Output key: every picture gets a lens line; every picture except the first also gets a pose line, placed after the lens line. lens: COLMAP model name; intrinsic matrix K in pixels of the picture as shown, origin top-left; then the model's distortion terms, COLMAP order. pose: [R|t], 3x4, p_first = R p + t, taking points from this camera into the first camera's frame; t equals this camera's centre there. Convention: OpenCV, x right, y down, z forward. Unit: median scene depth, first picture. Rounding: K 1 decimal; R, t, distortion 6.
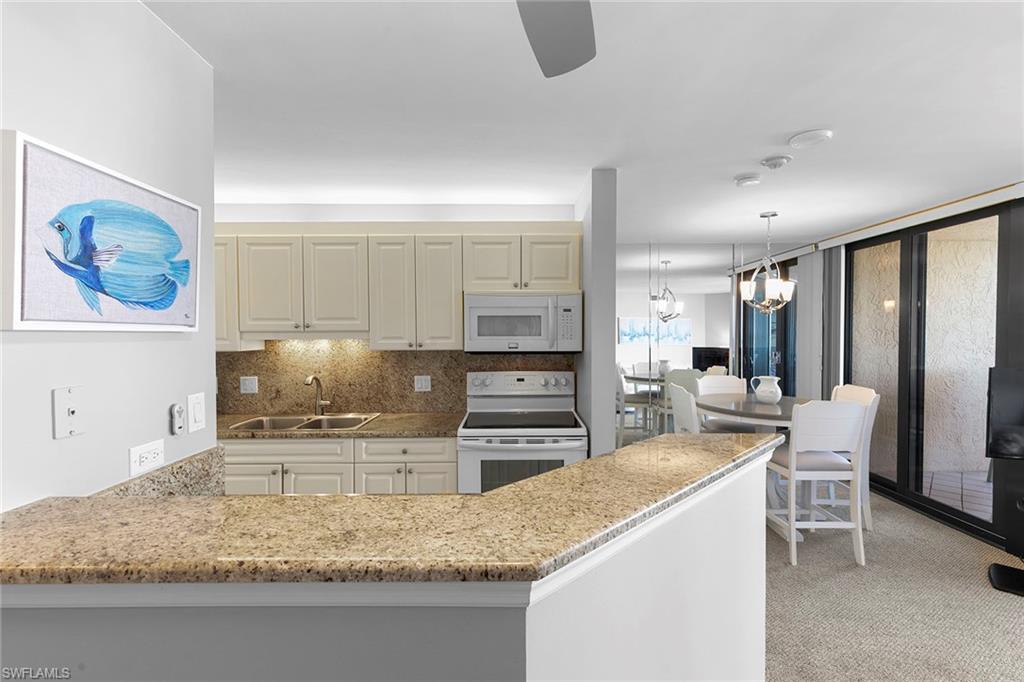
lens RADIAL K [[456.1, 0, 513.1], [0, 456.1, 341.0], [0, 0, 1]] dist [0.007537, -0.000460]
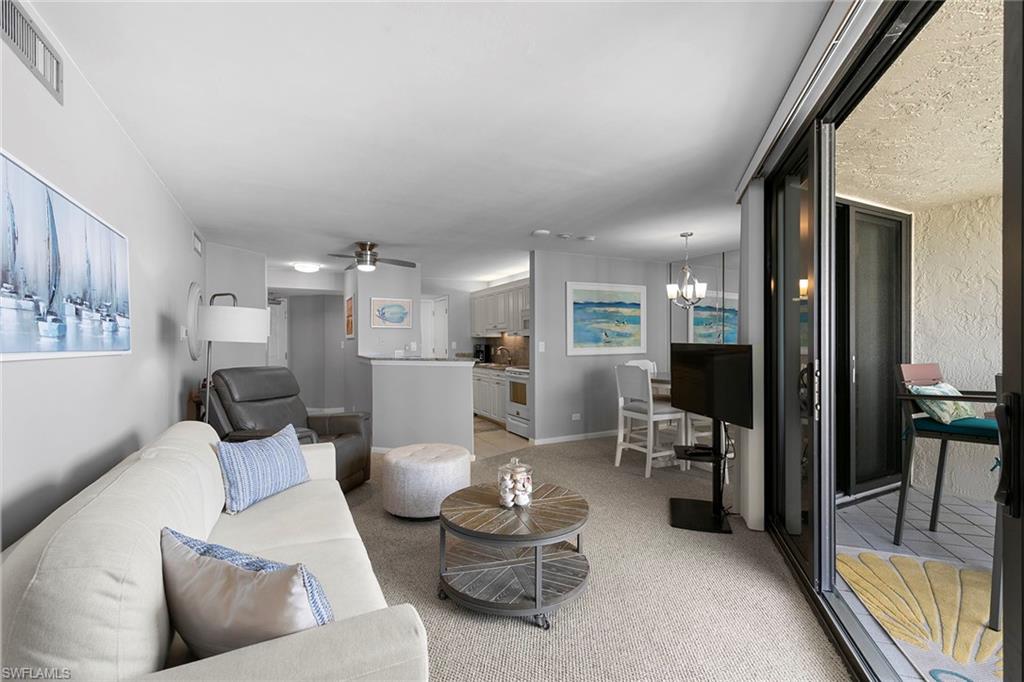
lens RADIAL K [[456.1, 0, 513.1], [0, 456.1, 341.0], [0, 0, 1]] dist [0.007537, -0.000460]
pose [[0.450094, 0.001271, -0.892980, 2.044485], [-0.014929, 0.999870, -0.006102, 0.066926], [0.892857, 0.016077, 0.450054, -0.057760]]
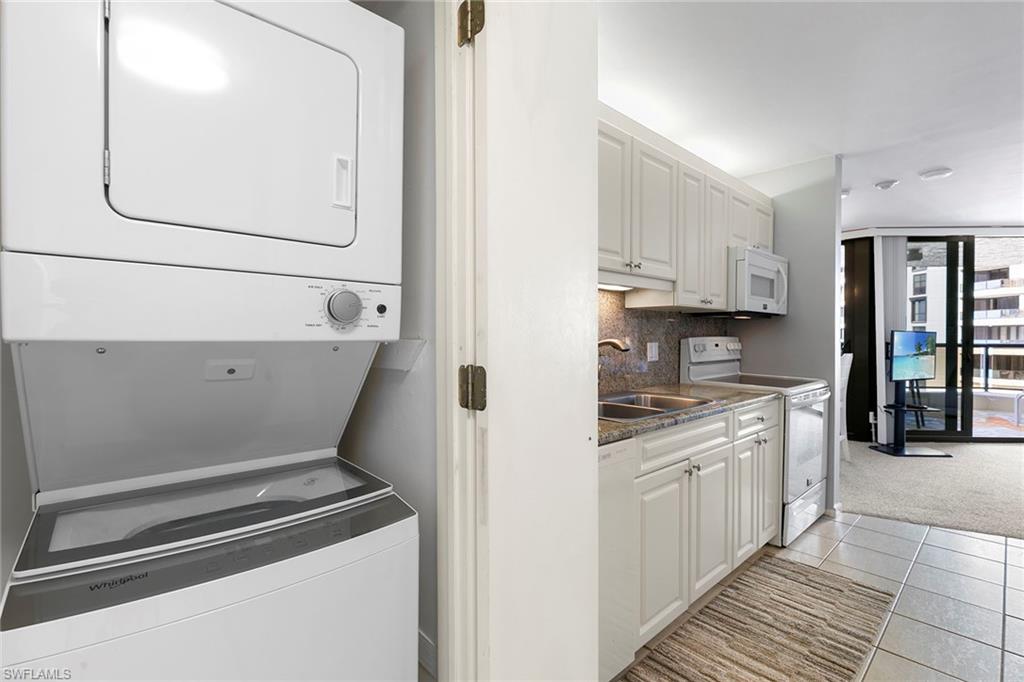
lens RADIAL K [[456.1, 0, 513.1], [0, 456.1, 341.0], [0, 0, 1]] dist [0.007537, -0.000460]
pose [[0.738913, -0.001974, 0.673798, -1.172900], [0.011970, 0.999876, -0.010196, 0.096429], [-0.673694, 0.015599, 0.738845, 0.672171]]
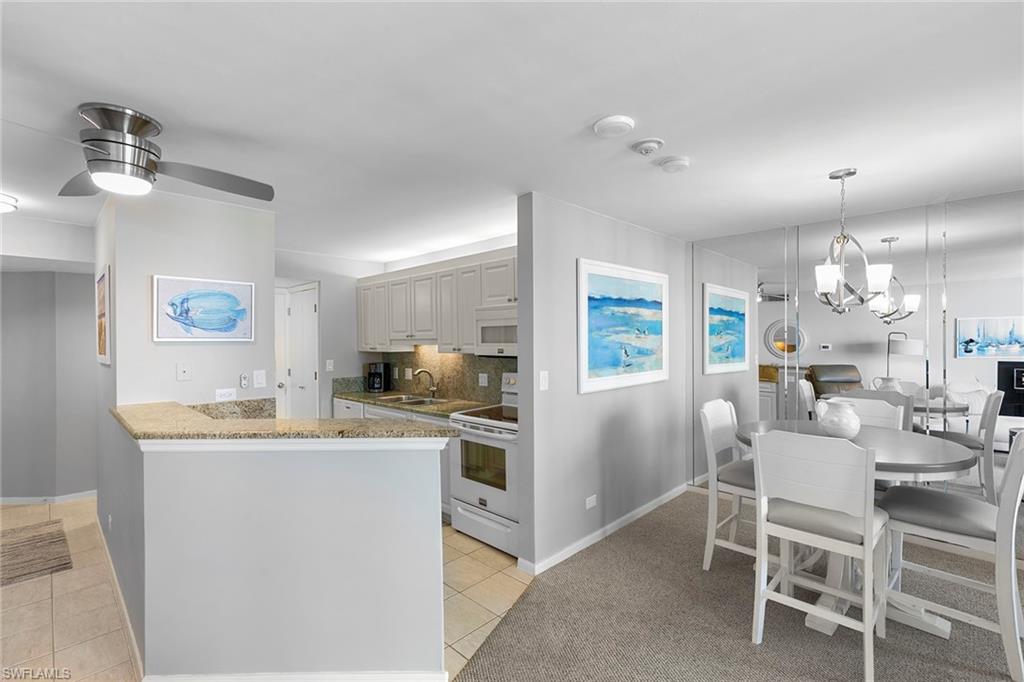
lens RADIAL K [[456.1, 0, 513.1], [0, 456.1, 341.0], [0, 0, 1]] dist [0.007537, -0.000460]
pose [[0.711785, -0.000675, -0.702398, 0.928789], [-0.007878, 0.999929, -0.008945, -0.005898], [0.702354, 0.011900, 0.711729, 0.180460]]
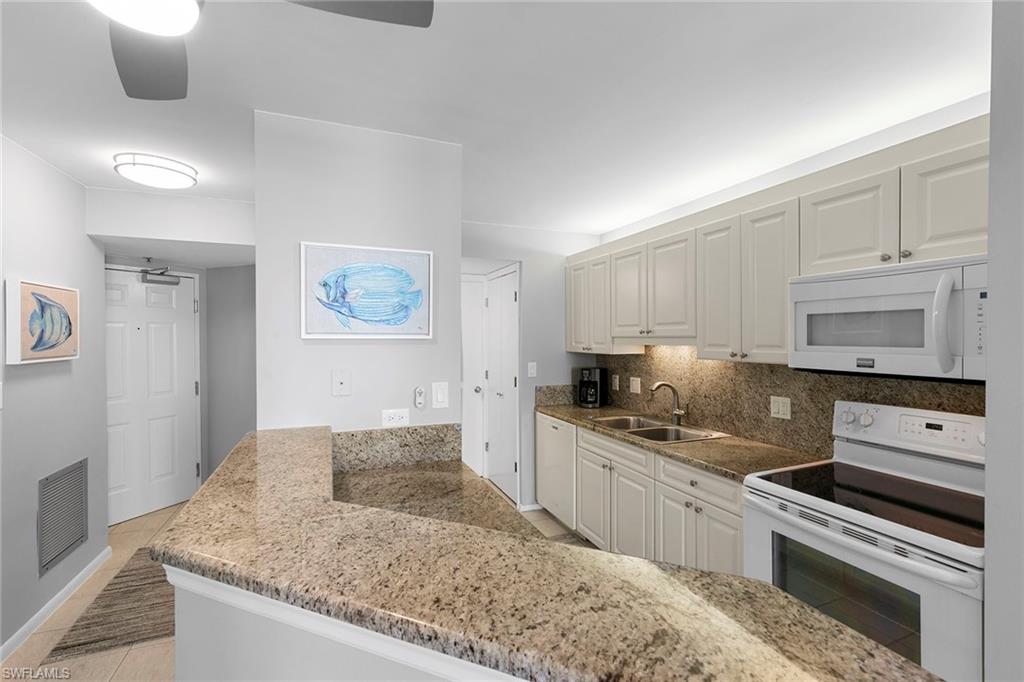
lens RADIAL K [[456.1, 0, 513.1], [0, 456.1, 341.0], [0, 0, 1]] dist [0.007537, -0.000460]
pose [[0.372137, 0.011179, -0.928111, 0.403479], [-0.017053, 0.999841, 0.005205, -0.013842], [0.928021, 0.013890, 0.372268, 0.387920]]
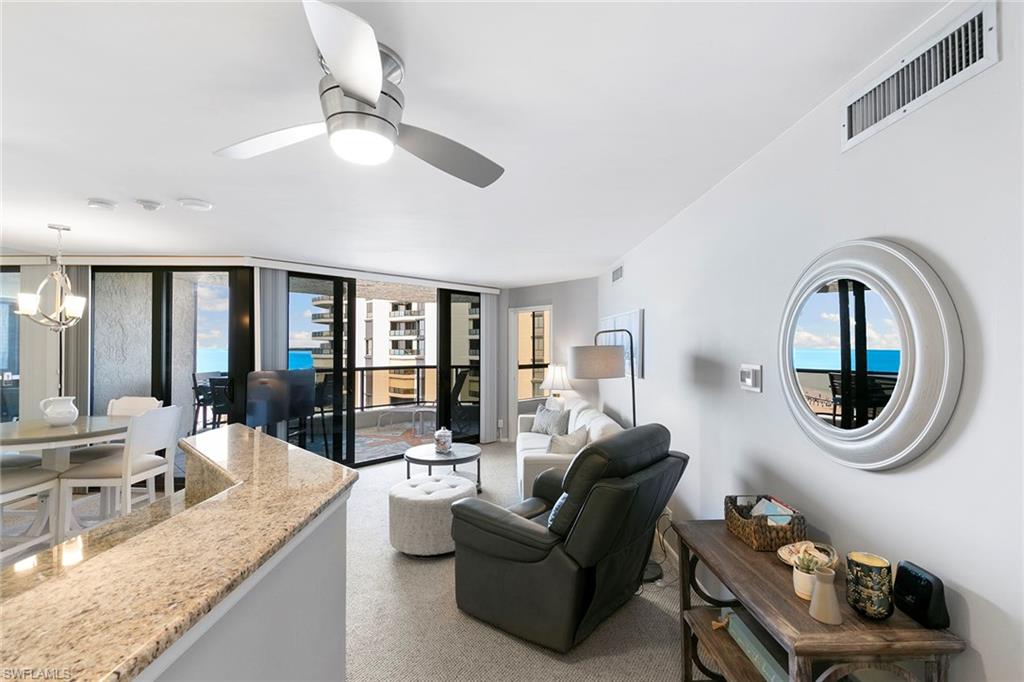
lens RADIAL K [[456.1, 0, 513.1], [0, 456.1, 341.0], [0, 0, 1]] dist [0.007537, -0.000460]
pose [[-0.009026, 0.013843, 0.999863, -0.545146], [0.016250, 0.999774, -0.013695, -0.013527], [-0.999827, 0.016124, -0.009249, 0.088711]]
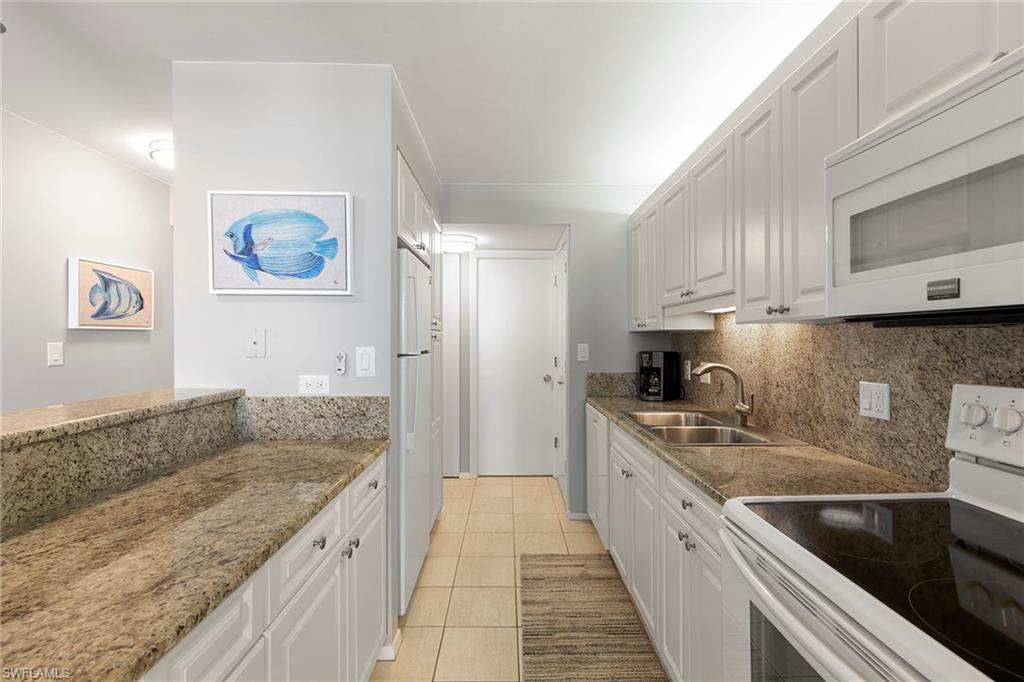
lens RADIAL K [[456.1, 0, 513.1], [0, 456.1, 341.0], [0, 0, 1]] dist [0.007537, -0.000460]
pose [[0.009064, 0.006937, -0.999935, 0.298809], [-0.018975, 0.999797, 0.006764, 0.048274], [0.999779, 0.018912, 0.009194, 0.786840]]
